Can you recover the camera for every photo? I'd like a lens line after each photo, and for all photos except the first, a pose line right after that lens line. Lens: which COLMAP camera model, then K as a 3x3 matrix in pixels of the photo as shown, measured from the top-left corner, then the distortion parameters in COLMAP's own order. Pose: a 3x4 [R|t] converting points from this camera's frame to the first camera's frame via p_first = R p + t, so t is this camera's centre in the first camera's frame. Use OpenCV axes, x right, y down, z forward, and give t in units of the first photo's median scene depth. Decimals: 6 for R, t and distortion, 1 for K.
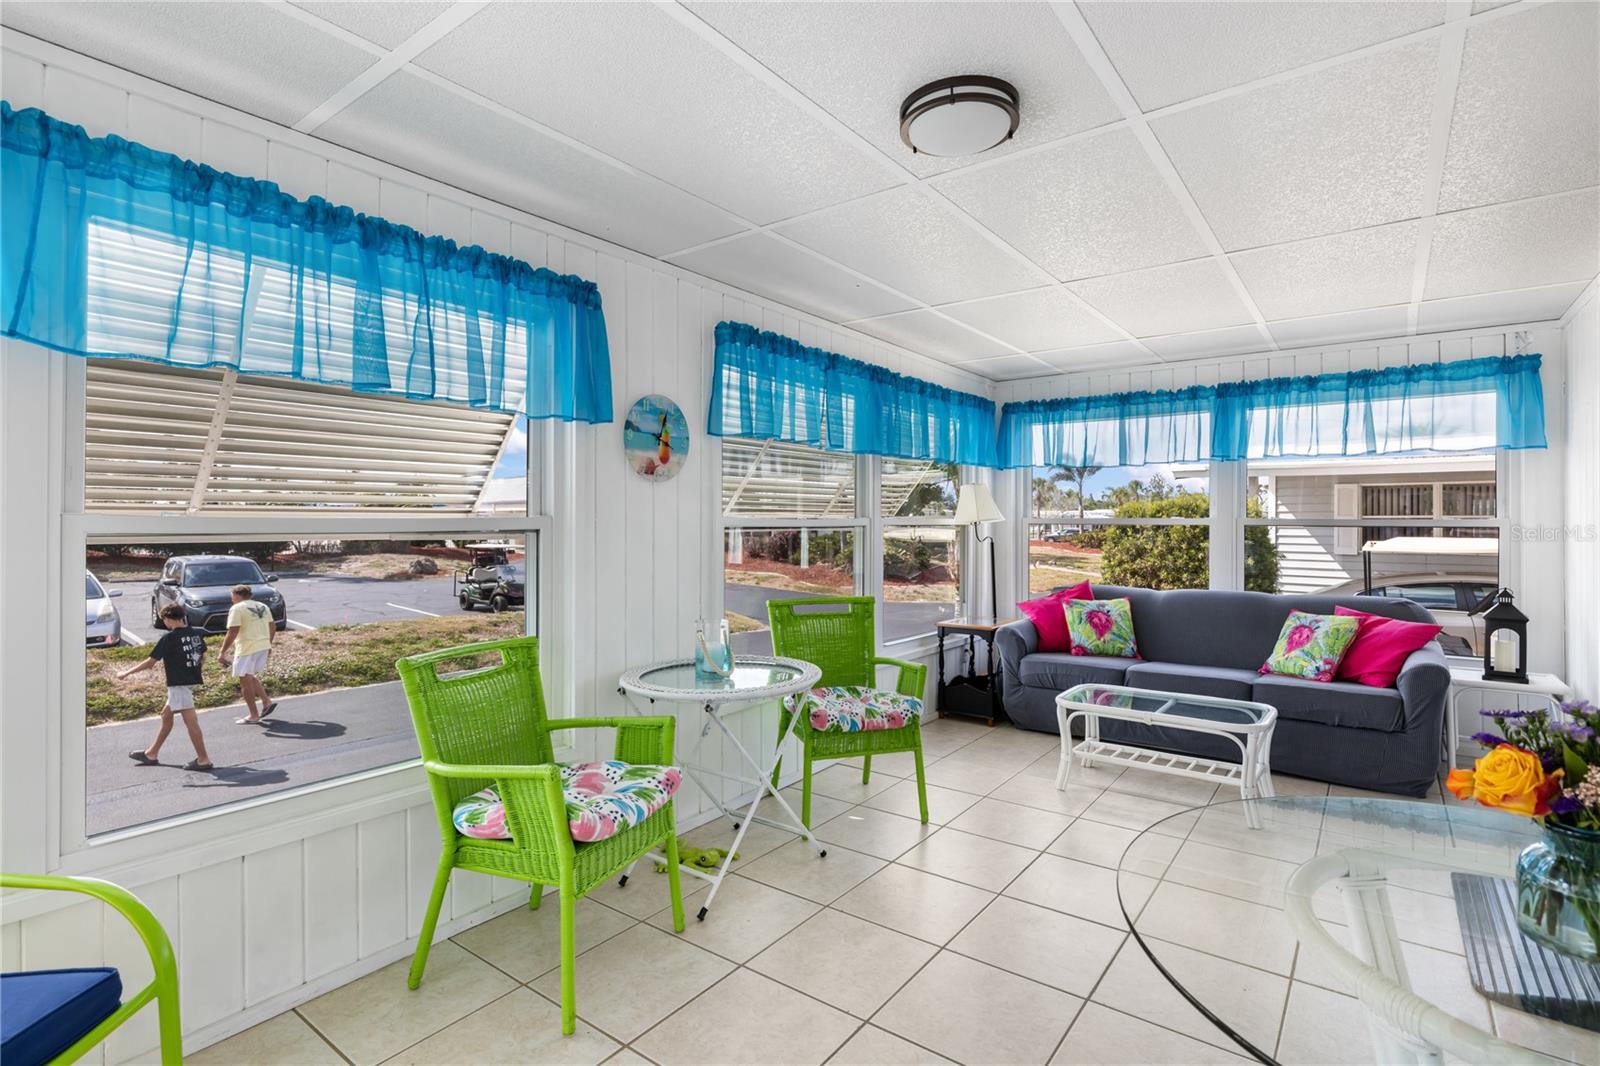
lens RADIAL K [[767.7, 0, 797.2], [0, 767.7, 521.8], [0, 0, 1]] dist [-0.003547, 0.001011]
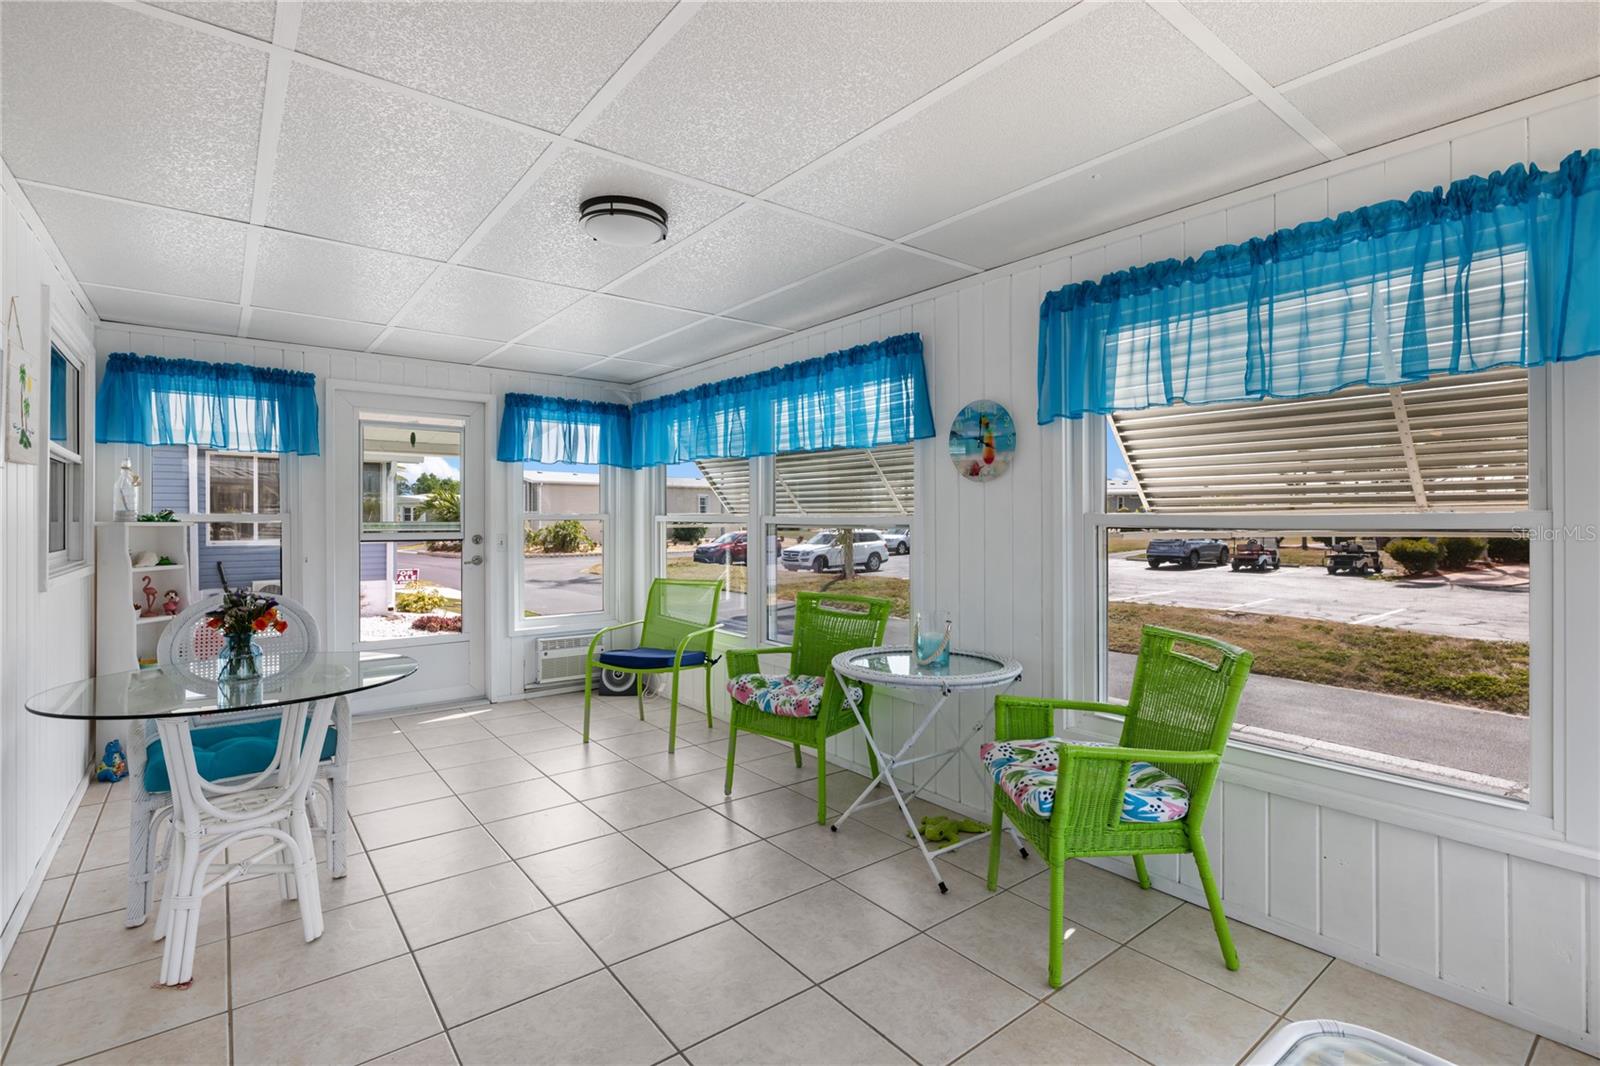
lens RADIAL K [[767.7, 0, 797.2], [0, 767.7, 521.8], [0, 0, 1]] dist [-0.003547, 0.001011]
pose [[-0.258037, 0.003425, -0.966129, 0.908384], [-0.001927, 0.999990, 0.004059, -0.001293], [0.966133, 0.002909, -0.258028, 1.030320]]
